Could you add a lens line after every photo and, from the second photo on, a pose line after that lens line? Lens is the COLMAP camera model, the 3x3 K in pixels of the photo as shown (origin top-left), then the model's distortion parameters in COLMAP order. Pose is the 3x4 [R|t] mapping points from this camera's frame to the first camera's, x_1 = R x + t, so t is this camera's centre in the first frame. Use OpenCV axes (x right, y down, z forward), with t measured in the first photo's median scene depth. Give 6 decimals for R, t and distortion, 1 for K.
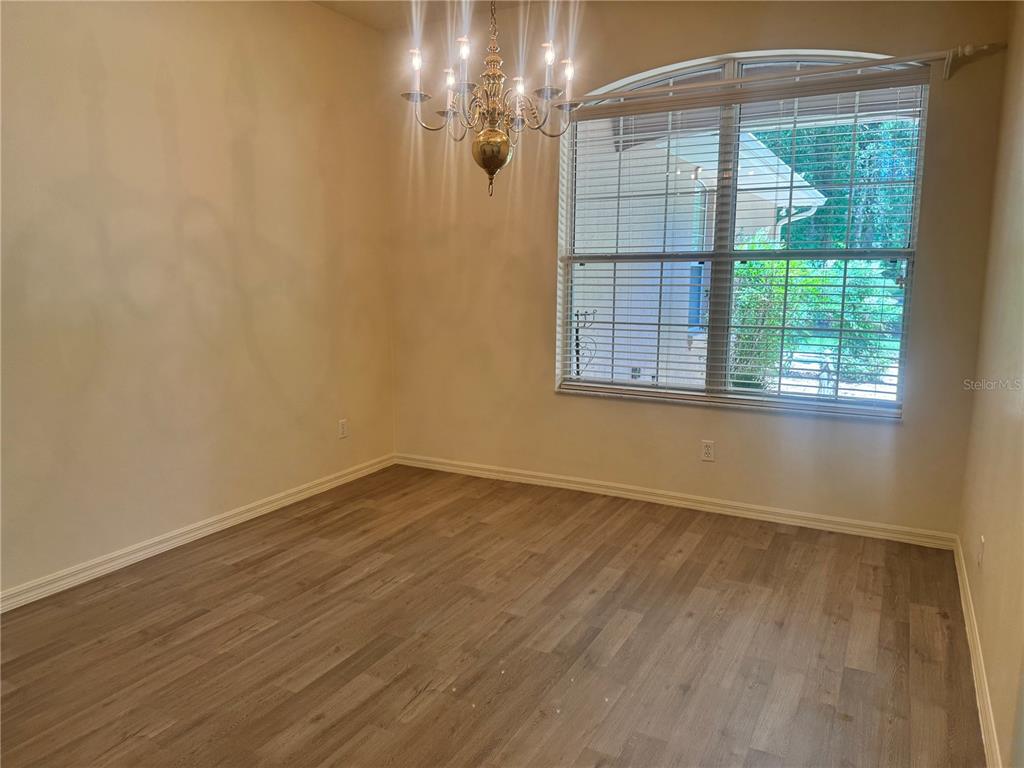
lens RADIAL K [[723.4, 0, 504.5], [0, 723.4, 379.2], [0, 0, 1]] dist [0.050862, -0.061420]
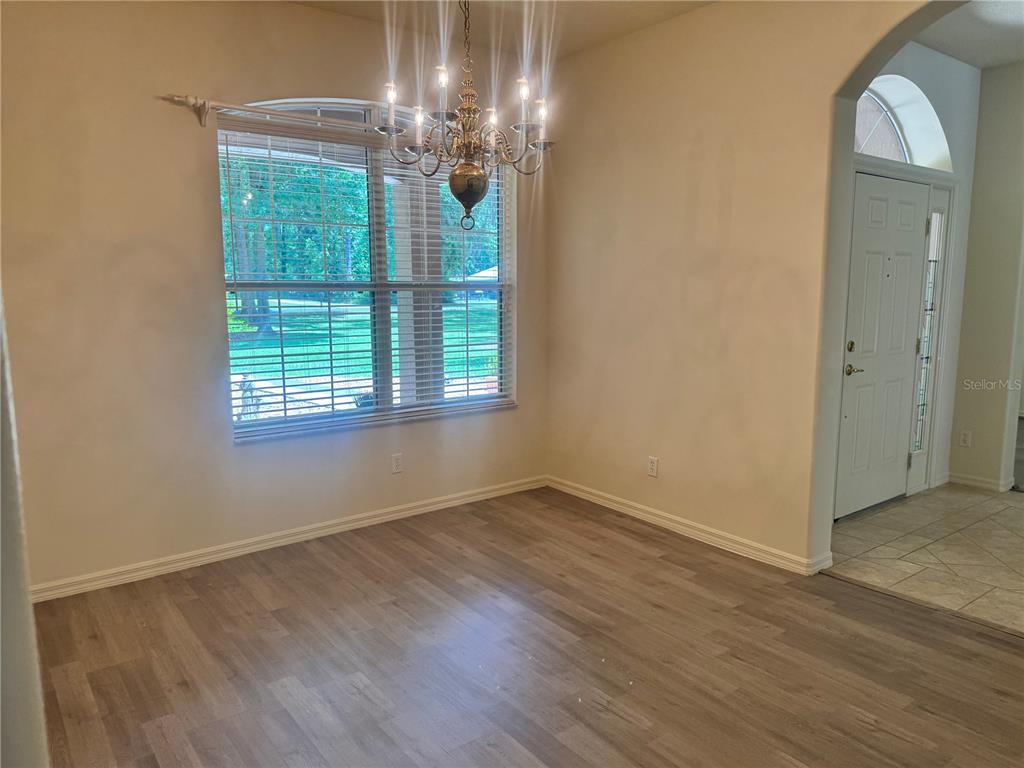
lens RADIAL K [[723.4, 0, 502.0], [0, 723.4, 385.0], [0, 0, 1]] dist [0.050862, -0.061420]
pose [[0.439623, -0.134308, 0.888084, -0.647331], [0.155549, 0.985201, 0.071995, -0.076835], [-0.884611, 0.106490, 0.454008, 0.381691]]
